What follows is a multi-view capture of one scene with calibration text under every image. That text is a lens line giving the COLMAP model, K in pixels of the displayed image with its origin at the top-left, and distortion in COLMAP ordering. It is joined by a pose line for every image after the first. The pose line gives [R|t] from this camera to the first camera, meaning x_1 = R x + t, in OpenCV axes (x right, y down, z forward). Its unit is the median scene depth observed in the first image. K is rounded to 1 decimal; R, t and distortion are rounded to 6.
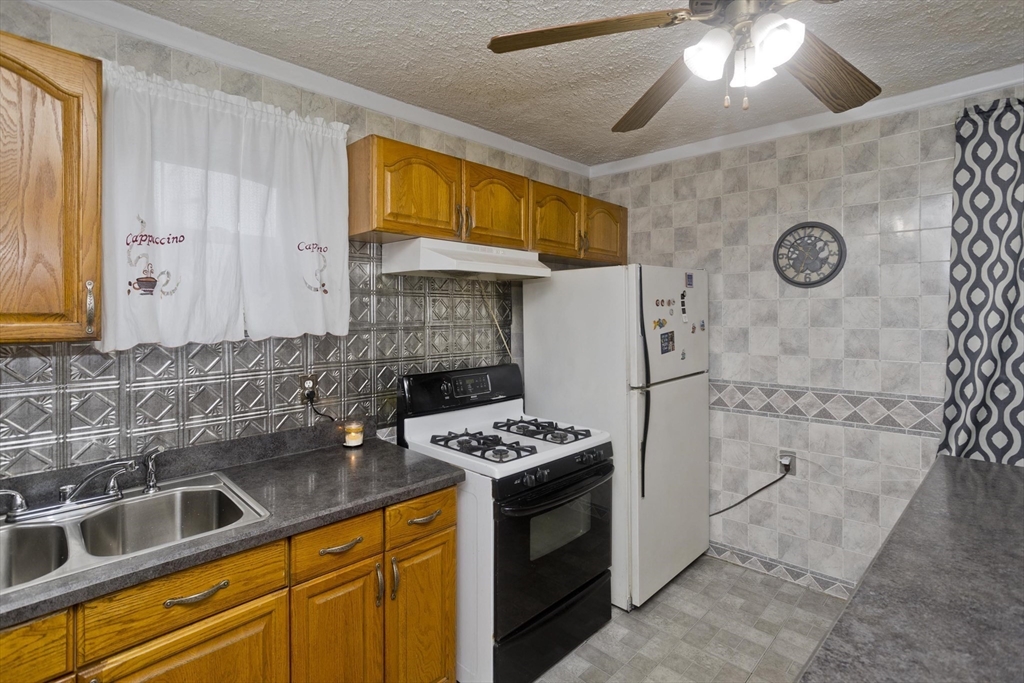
lens RADIAL K [[477.6, 0, 473.9], [0, 477.6, 318.7], [0, 0, 1]] dist [-0.051419, 0.026824]
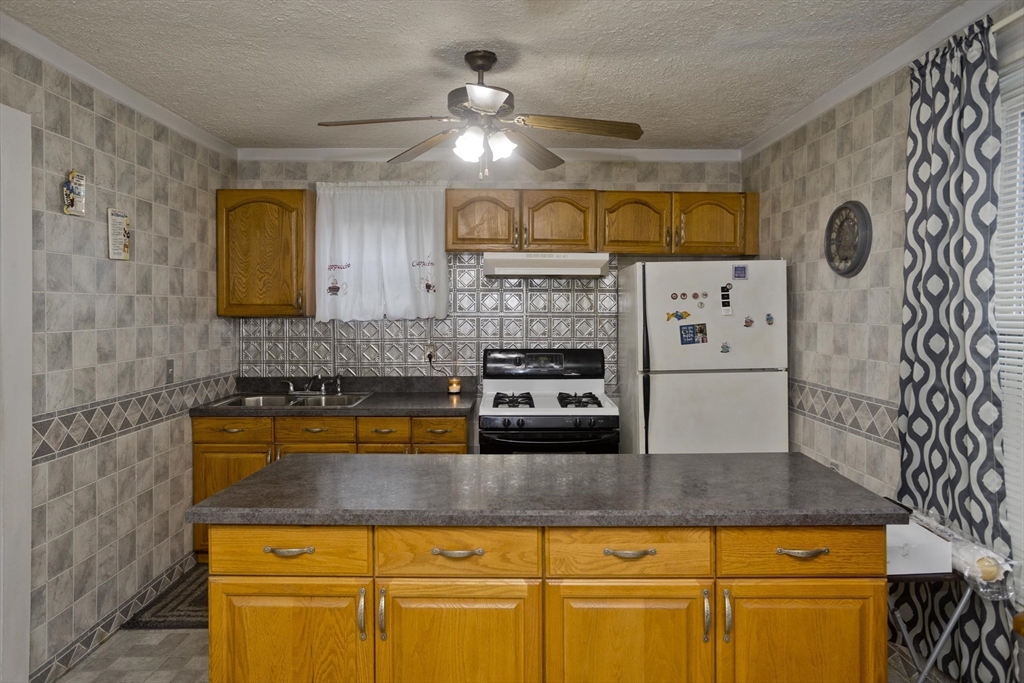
lens RADIAL K [[643.3, 0, 515.8], [0, 643.3, 325.8], [0, 0, 1]] dist [-0.035070, 0.040998]
pose [[0.737017, 0.022955, -0.675484, 1.153952], [-0.012641, 0.999716, 0.020180, 0.009185], [0.675756, -0.006334, 0.737098, -0.325408]]
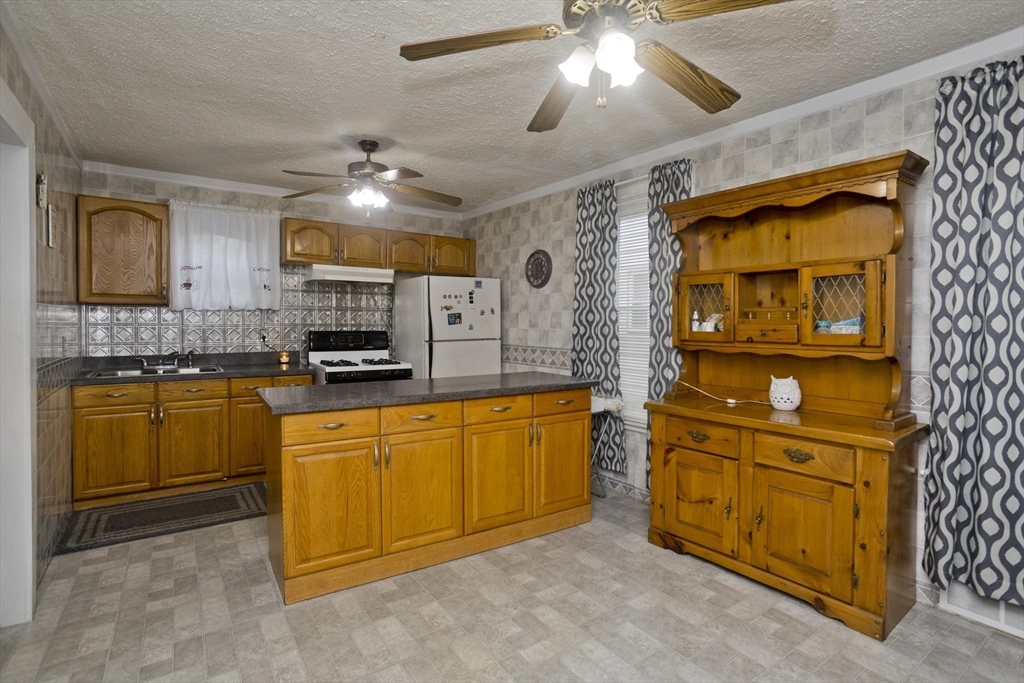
lens RADIAL K [[478.2, 0, 491.3], [0, 478.2, 341.9], [0, 0, 1]] dist [-0.063330, 0.043241]
pose [[0.981929, 0.023146, -0.187829, 0.955825], [-0.017246, 0.999307, 0.032983, 0.081222], [0.188462, -0.029147, 0.981648, -0.820493]]
